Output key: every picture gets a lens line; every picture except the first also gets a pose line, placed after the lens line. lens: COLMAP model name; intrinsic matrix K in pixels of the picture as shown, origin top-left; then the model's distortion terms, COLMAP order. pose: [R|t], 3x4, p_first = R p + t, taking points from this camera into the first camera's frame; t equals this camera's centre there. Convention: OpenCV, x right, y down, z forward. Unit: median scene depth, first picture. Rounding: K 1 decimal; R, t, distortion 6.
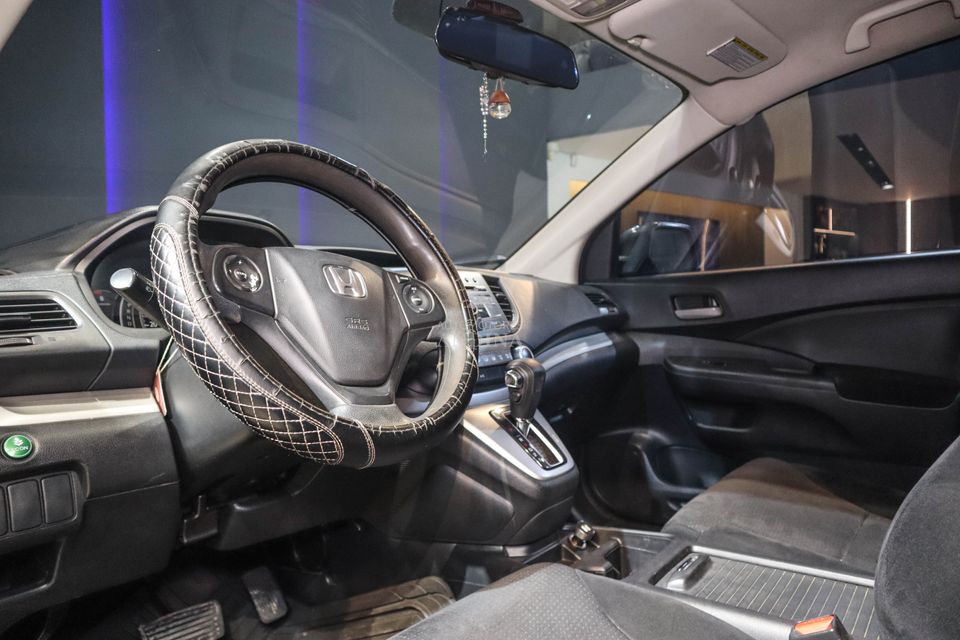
lens RADIAL K [[661.6, 0, 481.4], [0, 661.6, 318.6], [0, 0, 1]] dist [-0.003606, -0.000491]
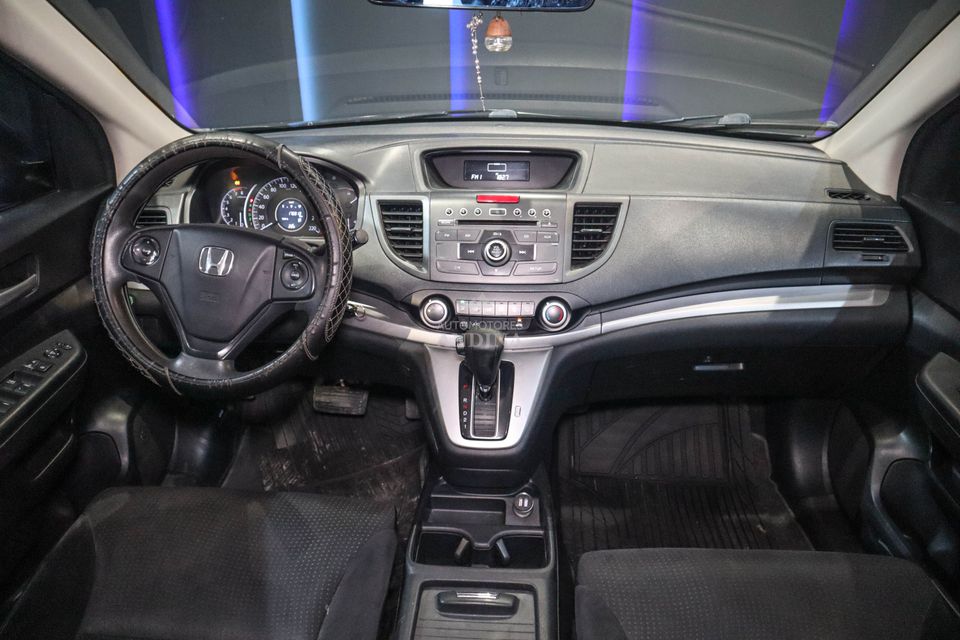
lens RADIAL K [[661.6, 0, 481.4], [0, 661.6, 320.4], [0, 0, 1]] dist [-0.003606, -0.000491]
pose [[0.569268, 0.388150, -0.724758, 0.752311], [-0.034374, 0.892003, 0.450720, -0.384849], [0.821433, -0.231667, 0.521132, 0.482290]]
